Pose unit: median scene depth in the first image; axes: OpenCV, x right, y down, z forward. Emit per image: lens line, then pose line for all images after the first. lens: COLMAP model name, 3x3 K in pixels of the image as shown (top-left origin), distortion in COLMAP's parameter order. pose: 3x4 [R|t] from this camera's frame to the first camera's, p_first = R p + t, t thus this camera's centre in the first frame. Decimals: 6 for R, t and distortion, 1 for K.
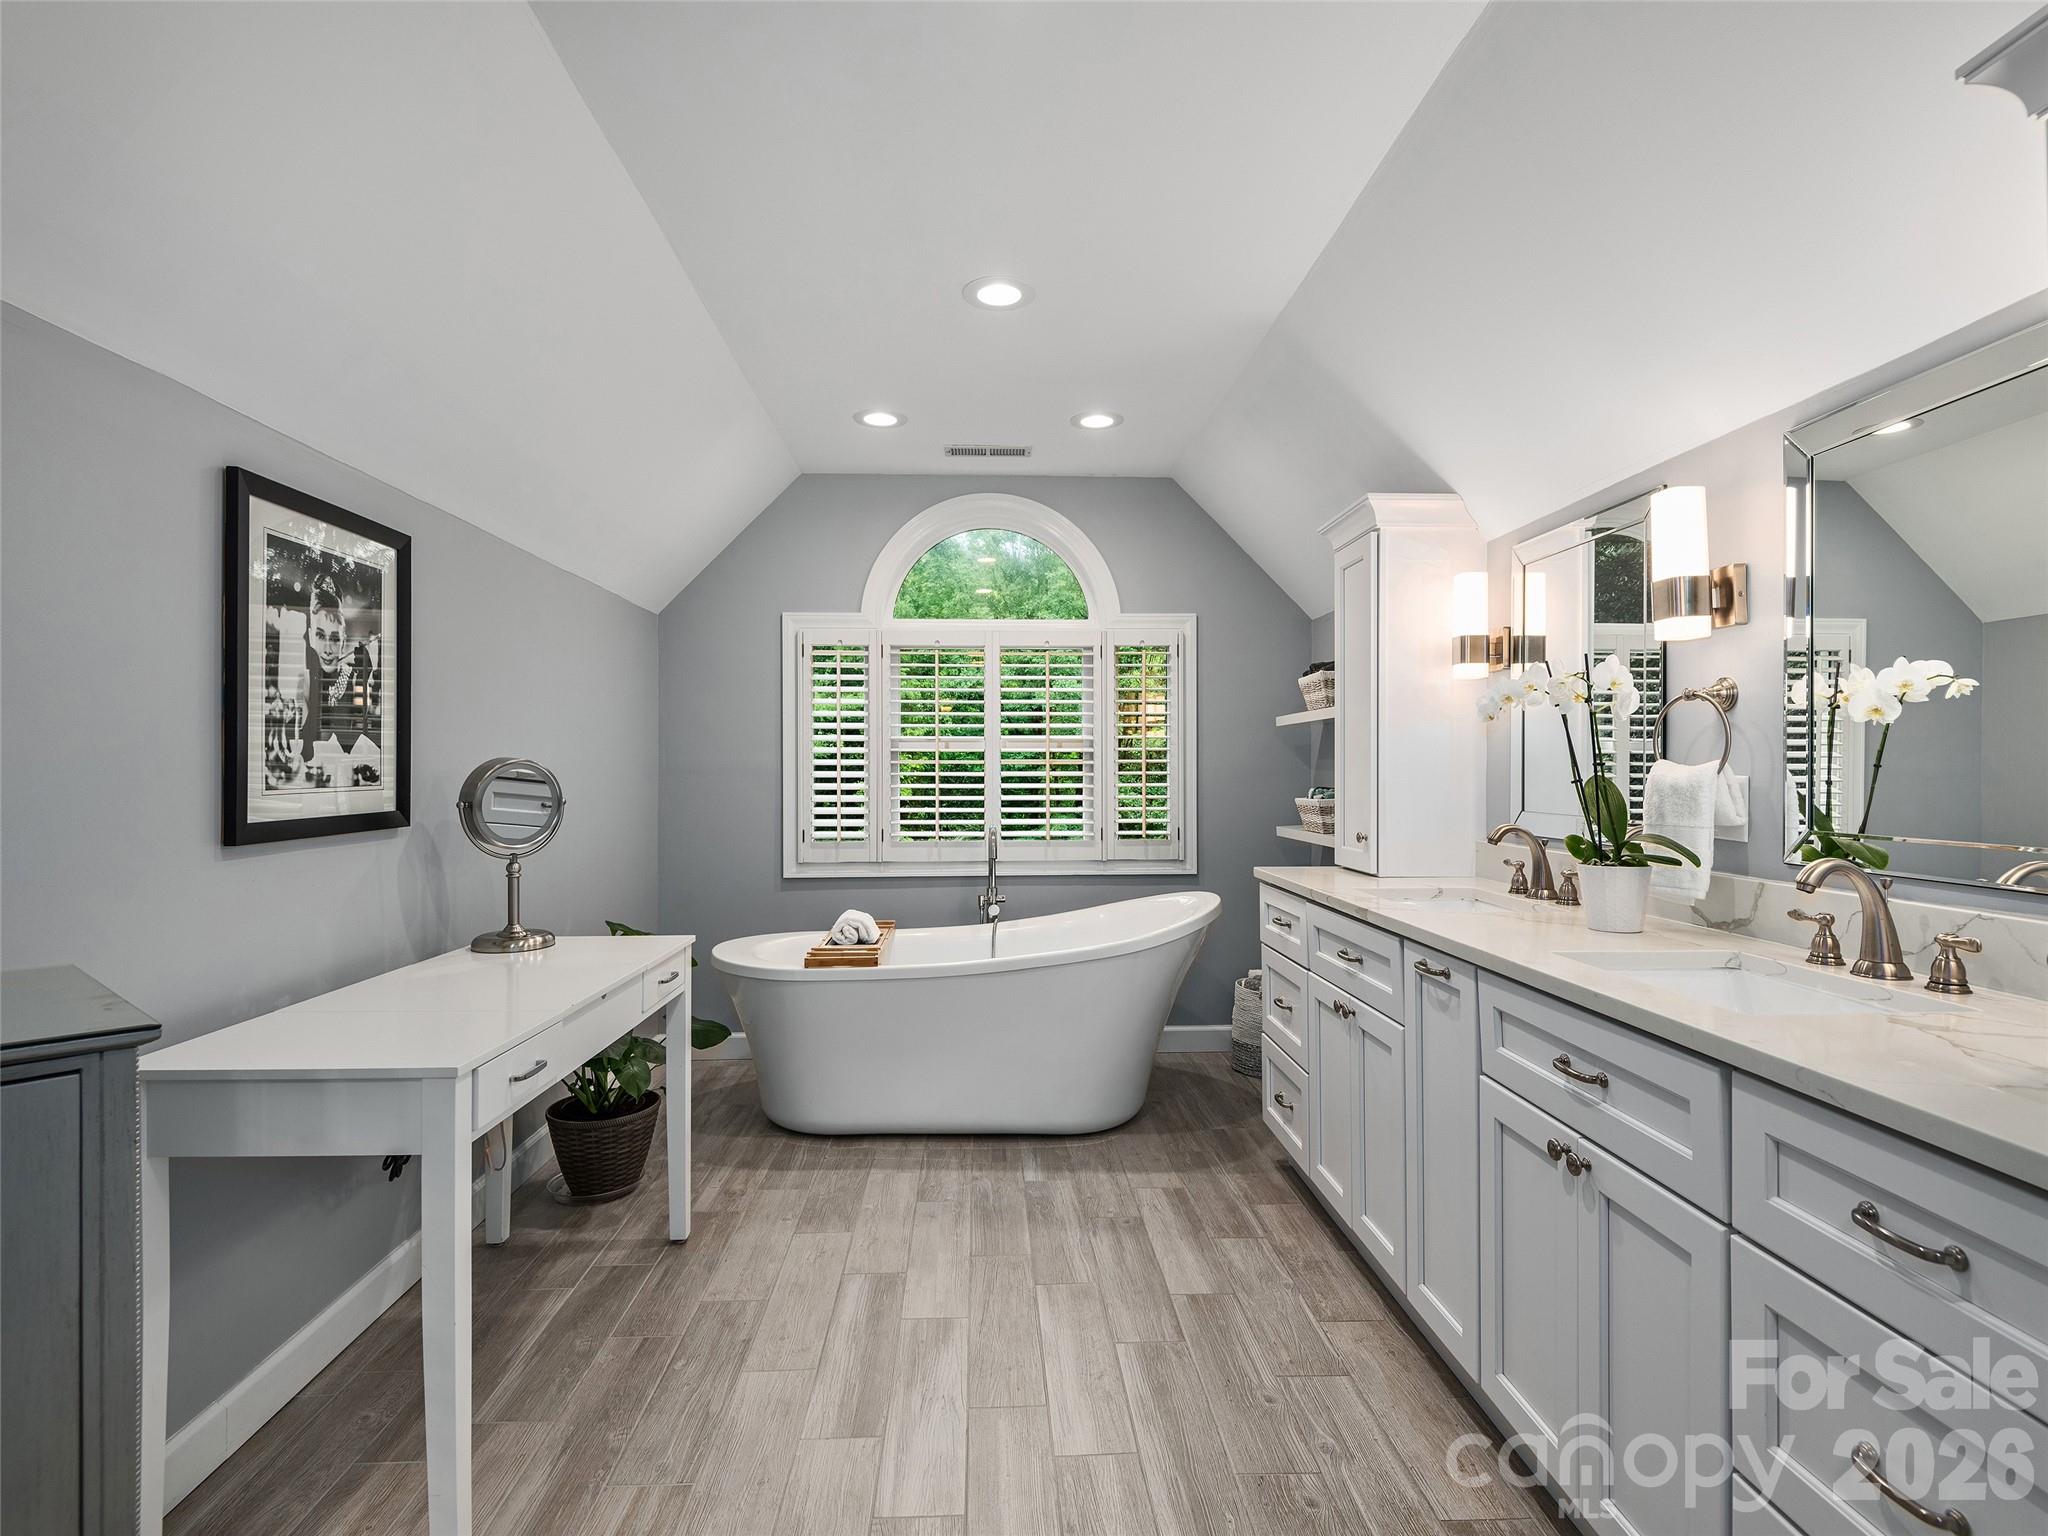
lens RADIAL K [[1042.2, 0, 1023.3], [0, 1042.2, 767.6], [0, 0, 1]] dist [0.010870, -0.009017]
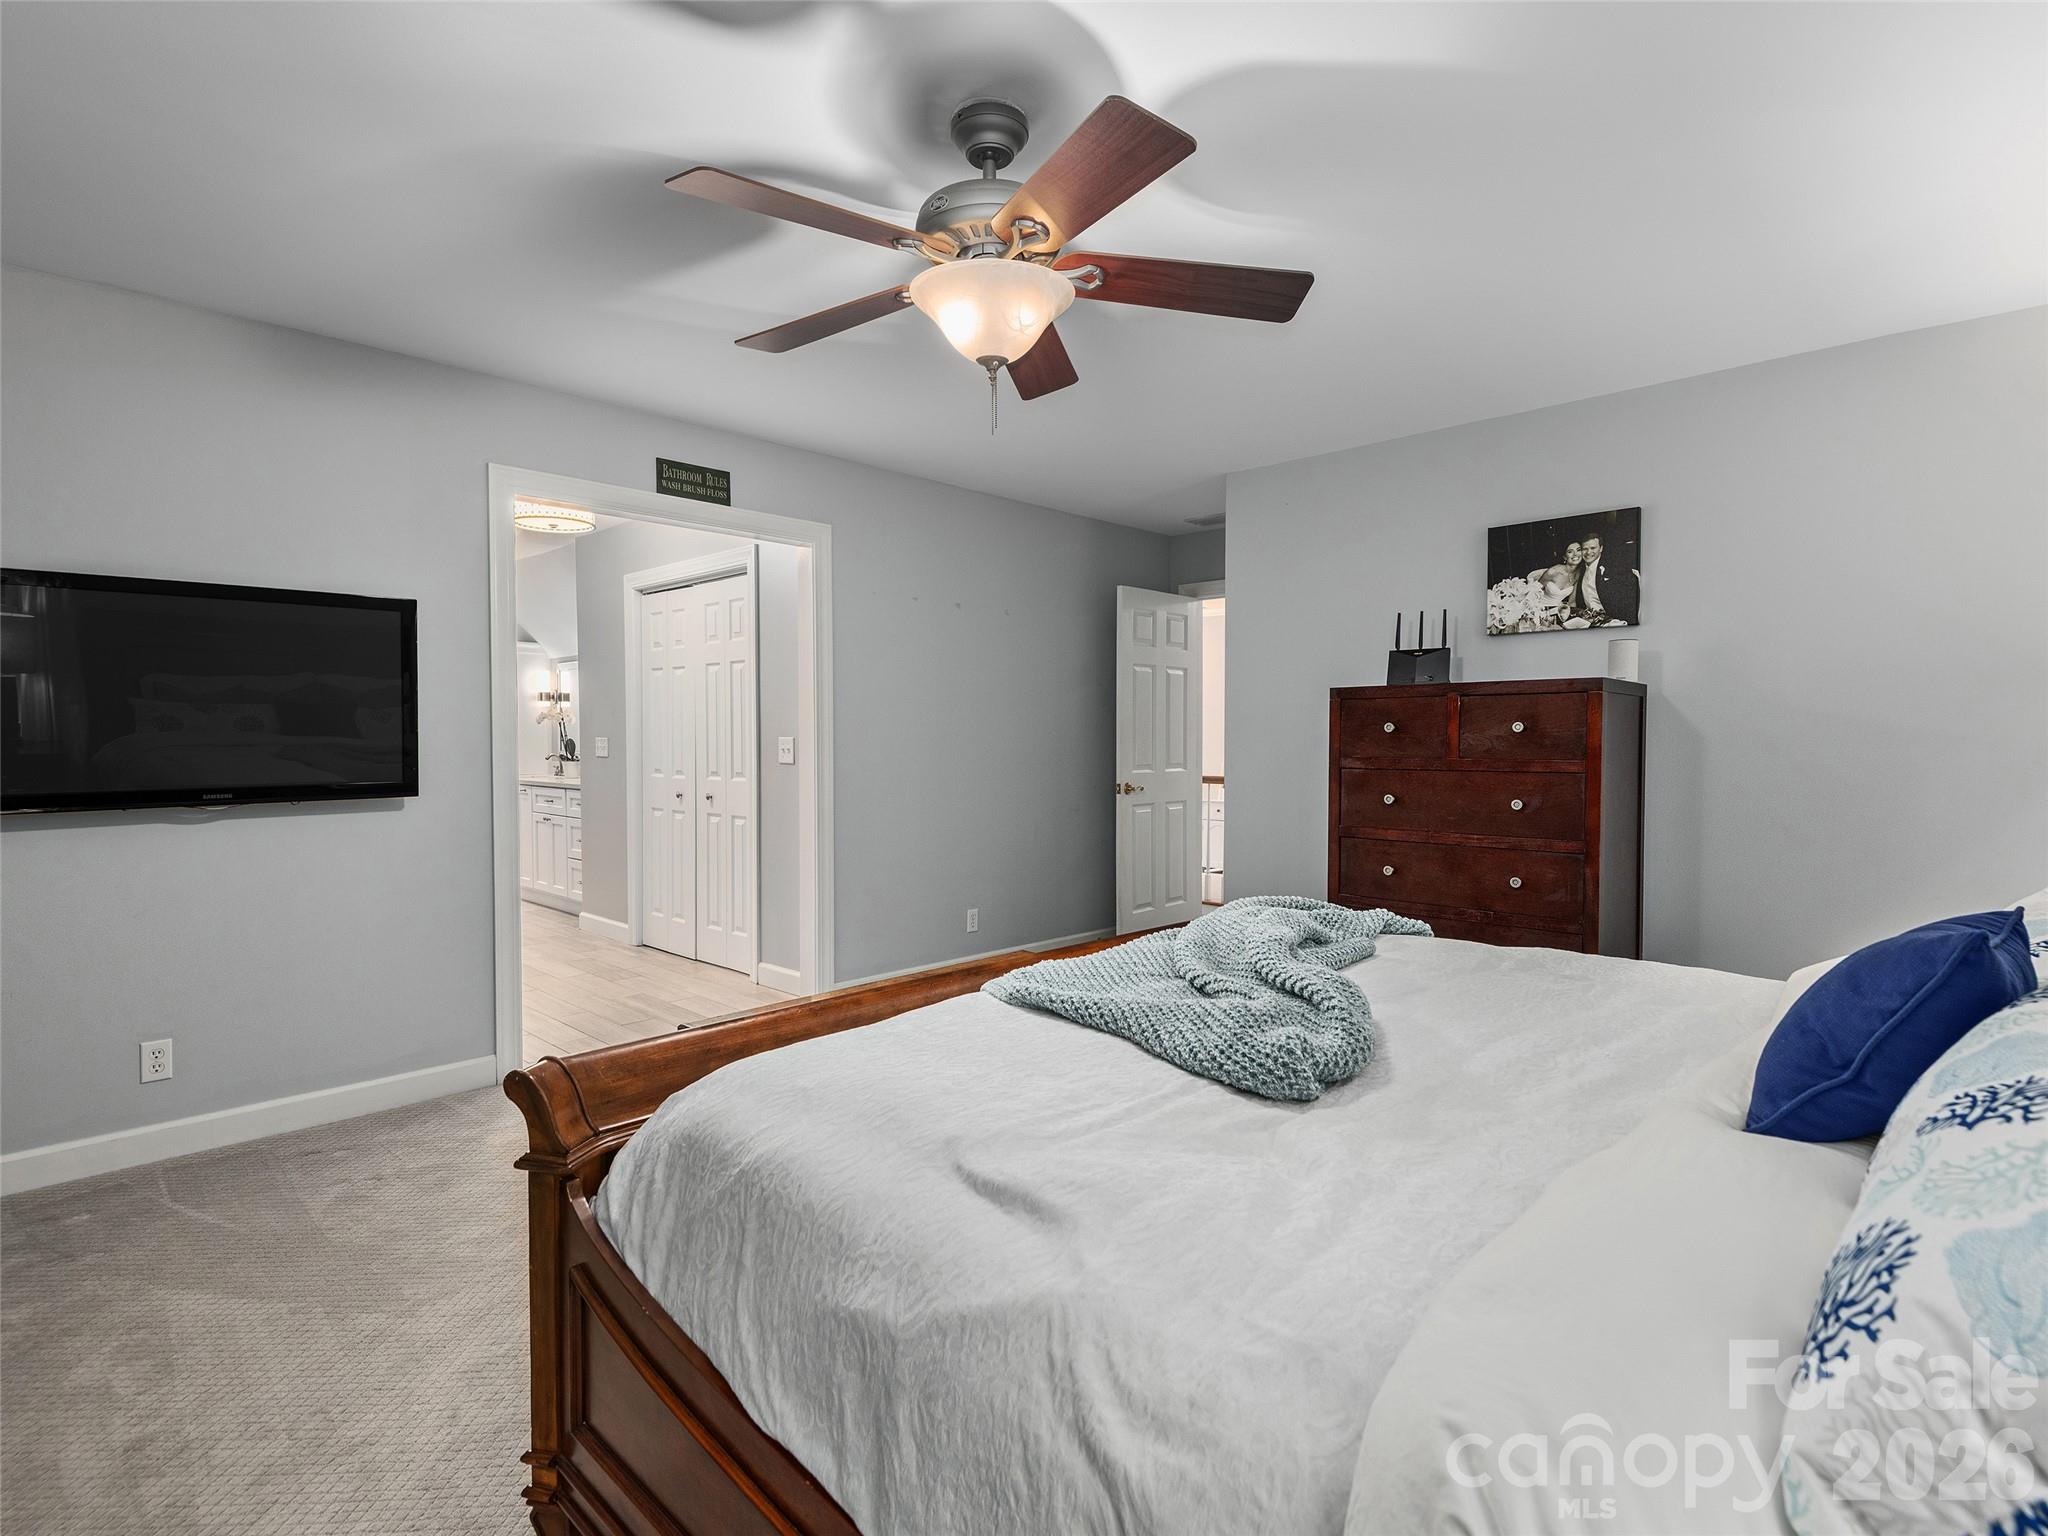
lens RADIAL K [[1042.2, 0, 1023.5], [0, 1042.2, 761.5], [0, 0, 1]] dist [0.010870, -0.009017]
pose [[0.731637, -0.012471, 0.681581, -0.602928], [-0.002090, 0.999787, 0.020537, 0.007744], [-0.681692, -0.016450, 0.731455, -2.115003]]
